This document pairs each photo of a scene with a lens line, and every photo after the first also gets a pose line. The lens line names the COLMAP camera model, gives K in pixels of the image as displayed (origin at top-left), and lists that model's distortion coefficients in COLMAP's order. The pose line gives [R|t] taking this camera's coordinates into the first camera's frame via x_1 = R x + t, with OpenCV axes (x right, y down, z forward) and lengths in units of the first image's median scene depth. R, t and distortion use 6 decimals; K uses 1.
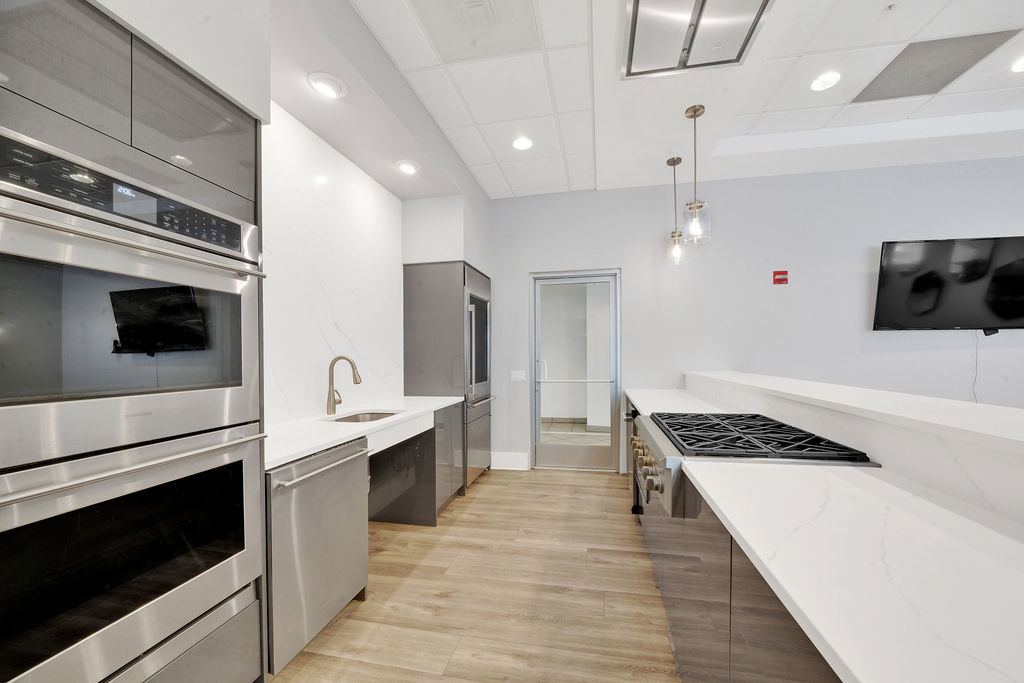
lens RADIAL K [[379.4, 0, 515.9], [0, 379.4, 355.2], [0, 0, 1]] dist [-0.021542, 0.000011]
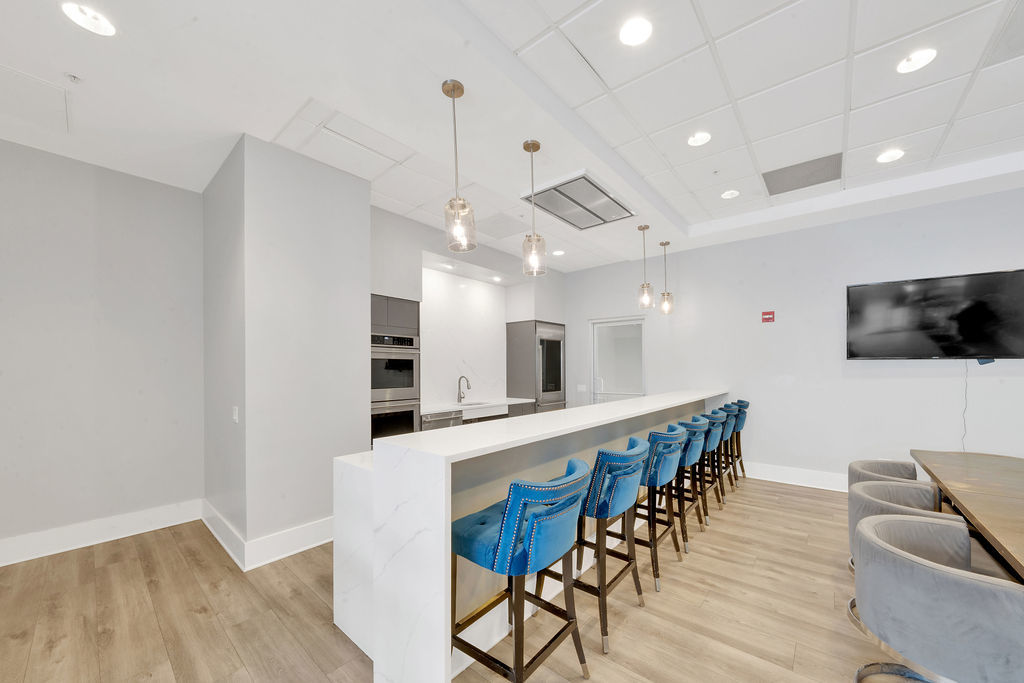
lens RADIAL K [[375.6, 0, 513.6], [0, 375.6, 366.1], [0, 0, 1]] dist [-0.000762, -0.000026]
pose [[0.876897, 0.004225, -0.480659, 0.782466], [-0.005007, 0.999987, -0.000346, -0.052285], [0.480652, 0.002710, 0.876907, -0.707713]]
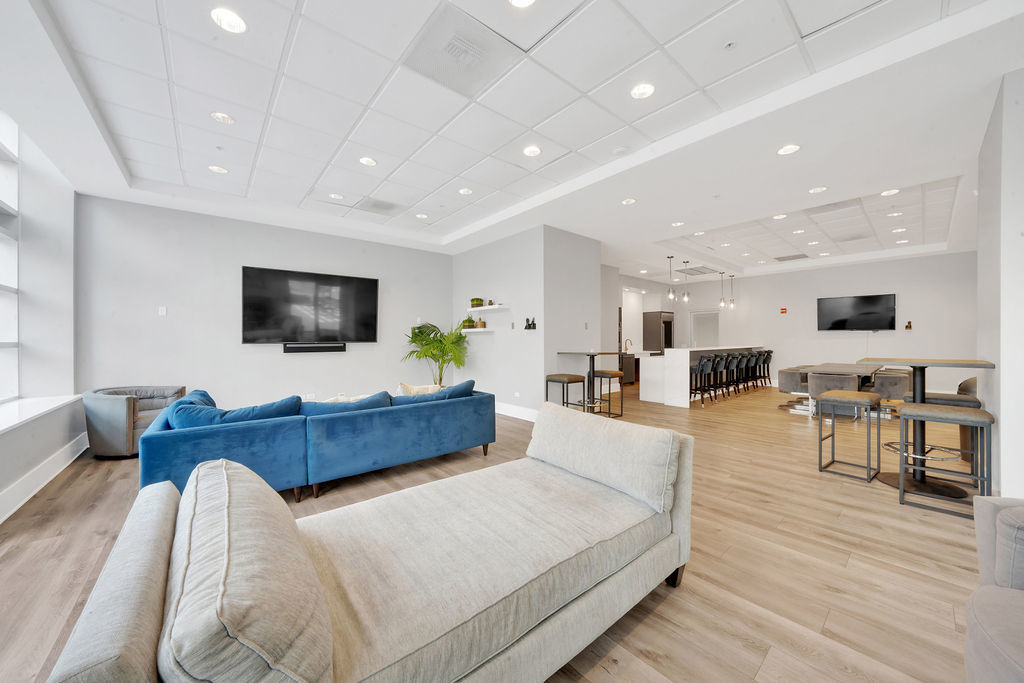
lens RADIAL K [[357.8, 0, 512.0], [0, 357.8, 341.5], [0, 0, 1]] dist [-0.000801, -0.000021]
pose [[0.789155, 0.008580, -0.614134, 1.037992], [-0.005103, 0.999959, 0.007414, 0.006367], [0.614172, -0.002717, 0.789167, -3.127950]]
